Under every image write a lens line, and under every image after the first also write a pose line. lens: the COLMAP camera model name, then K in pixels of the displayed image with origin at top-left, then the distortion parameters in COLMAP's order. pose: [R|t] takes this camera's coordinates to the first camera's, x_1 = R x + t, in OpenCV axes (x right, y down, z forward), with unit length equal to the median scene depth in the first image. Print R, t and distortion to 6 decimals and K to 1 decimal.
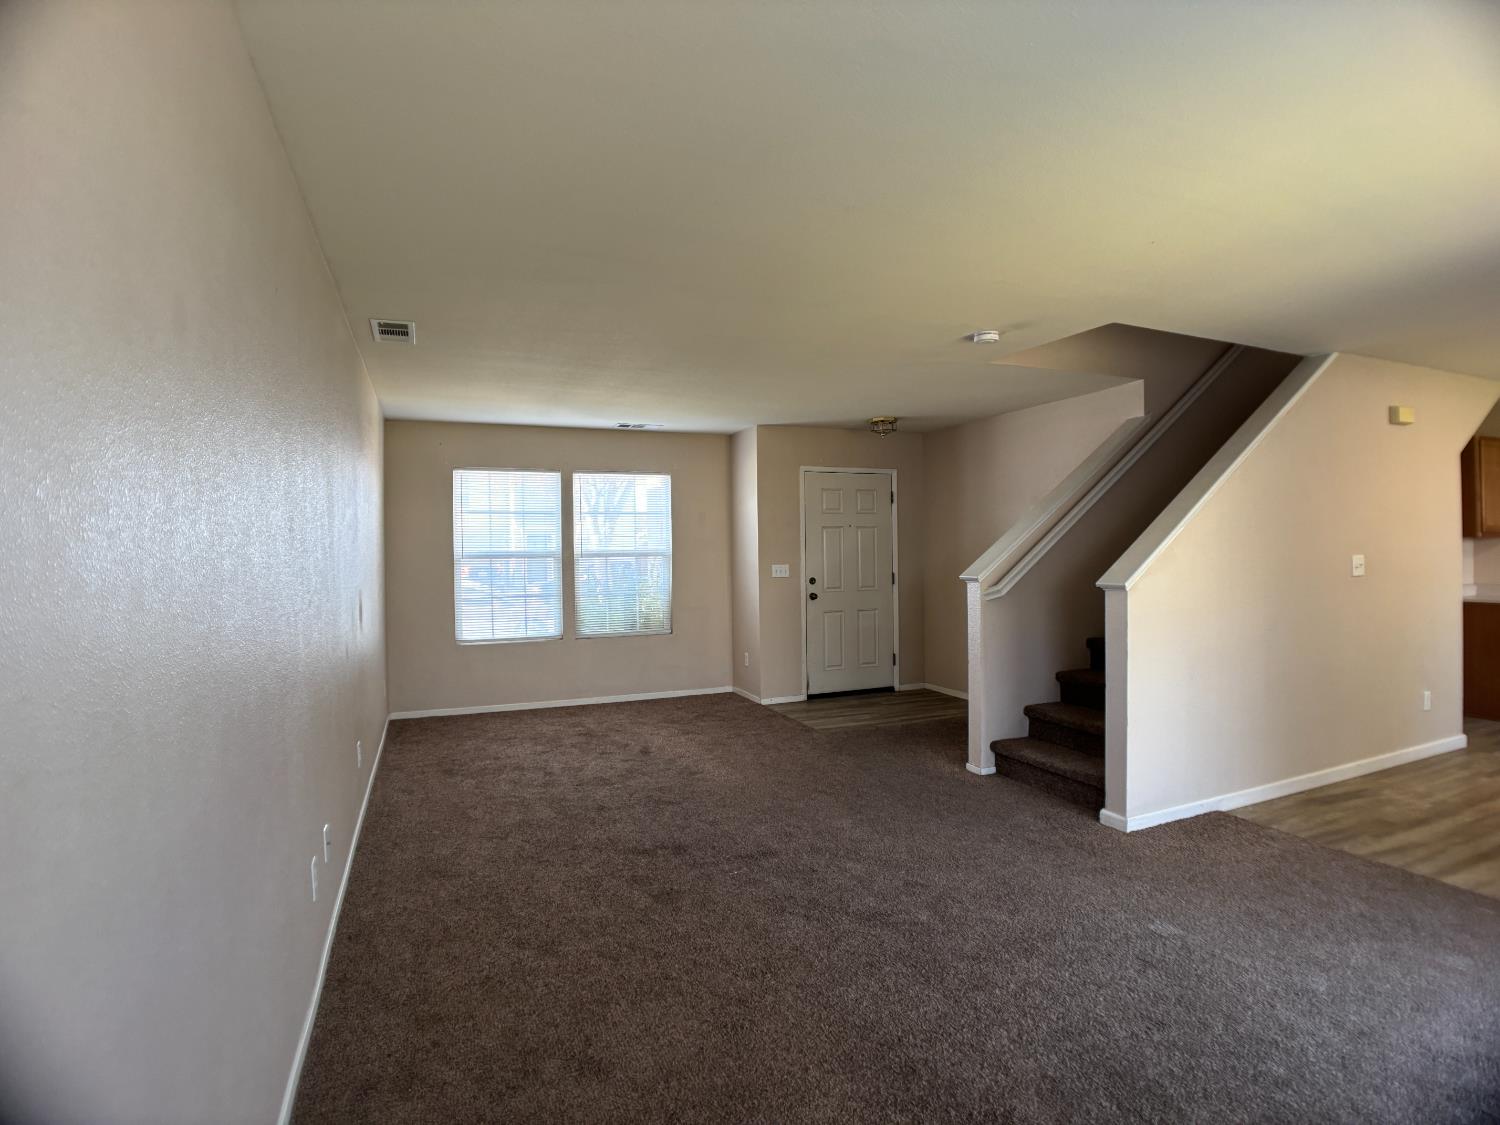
lens RADIAL K [[788.8, 0, 750.0], [0, 788.8, 562.5], [0, 0, 1]] dist [-0.064898, 0.001083]
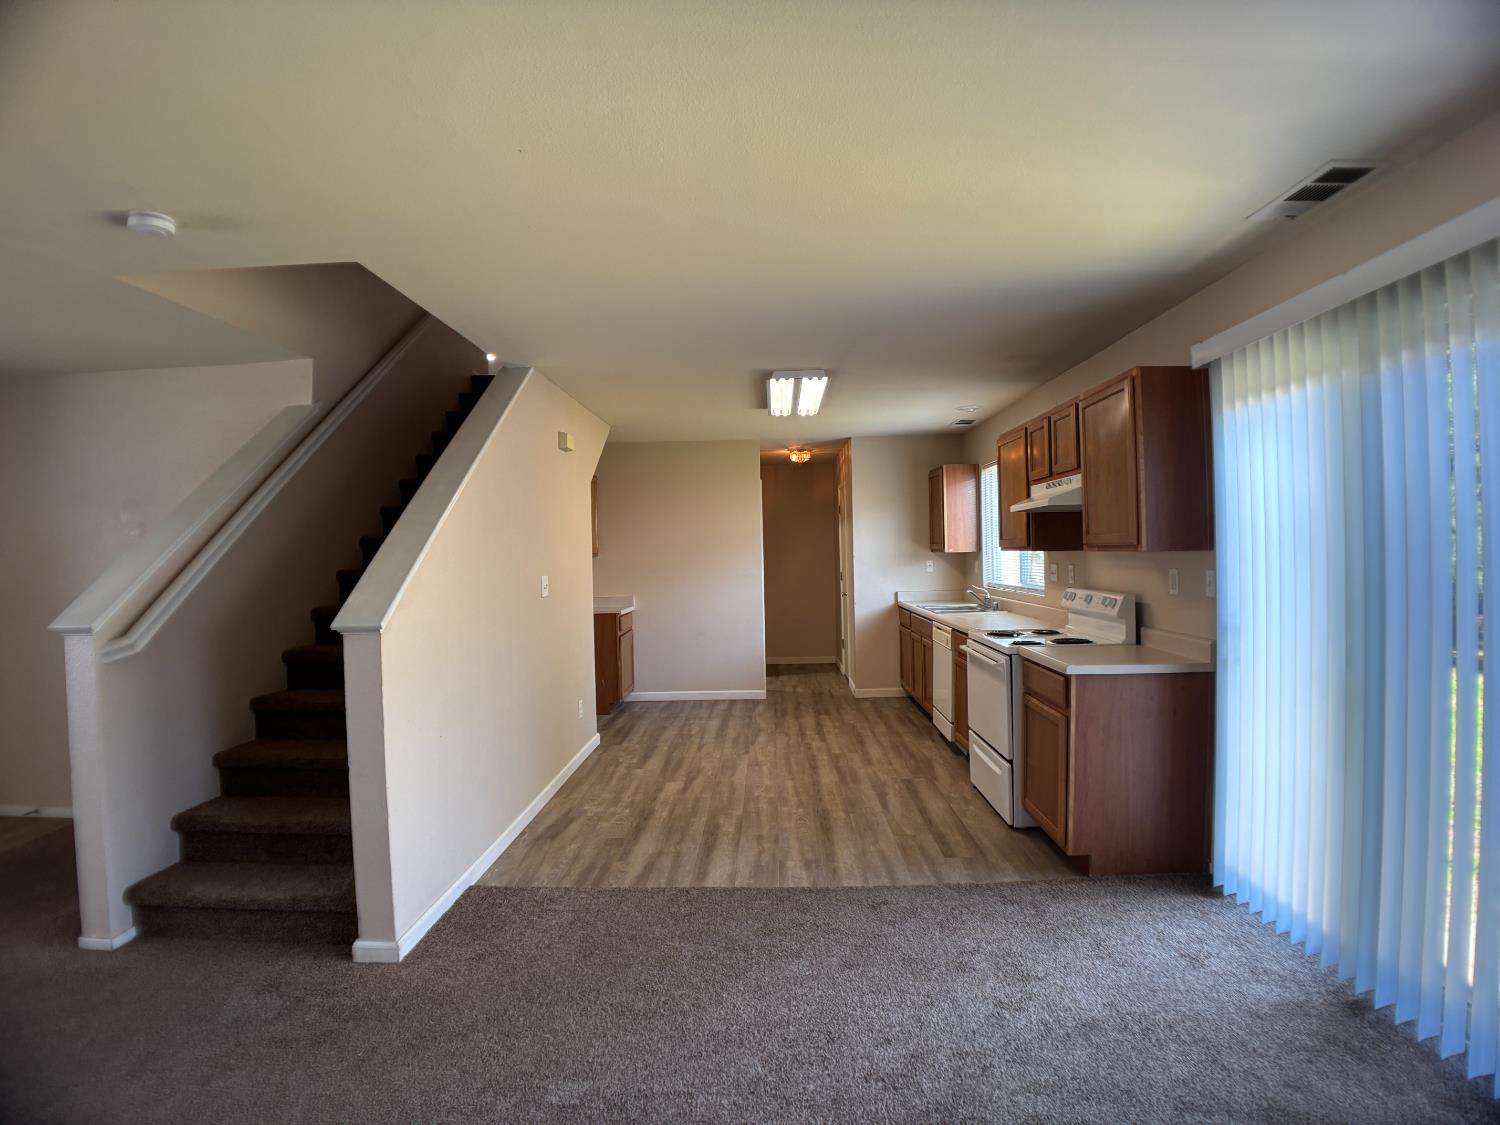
lens RADIAL K [[788.8, 0, 750.0], [0, 788.8, 562.5], [0, 0, 1]] dist [-0.064898, 0.001083]
pose [[0.404126, -0.004159, 0.914694, -0.032882], [0.029420, 0.999531, -0.008454, -0.011049], [-0.914230, 0.030326, 0.404059, 0.333316]]
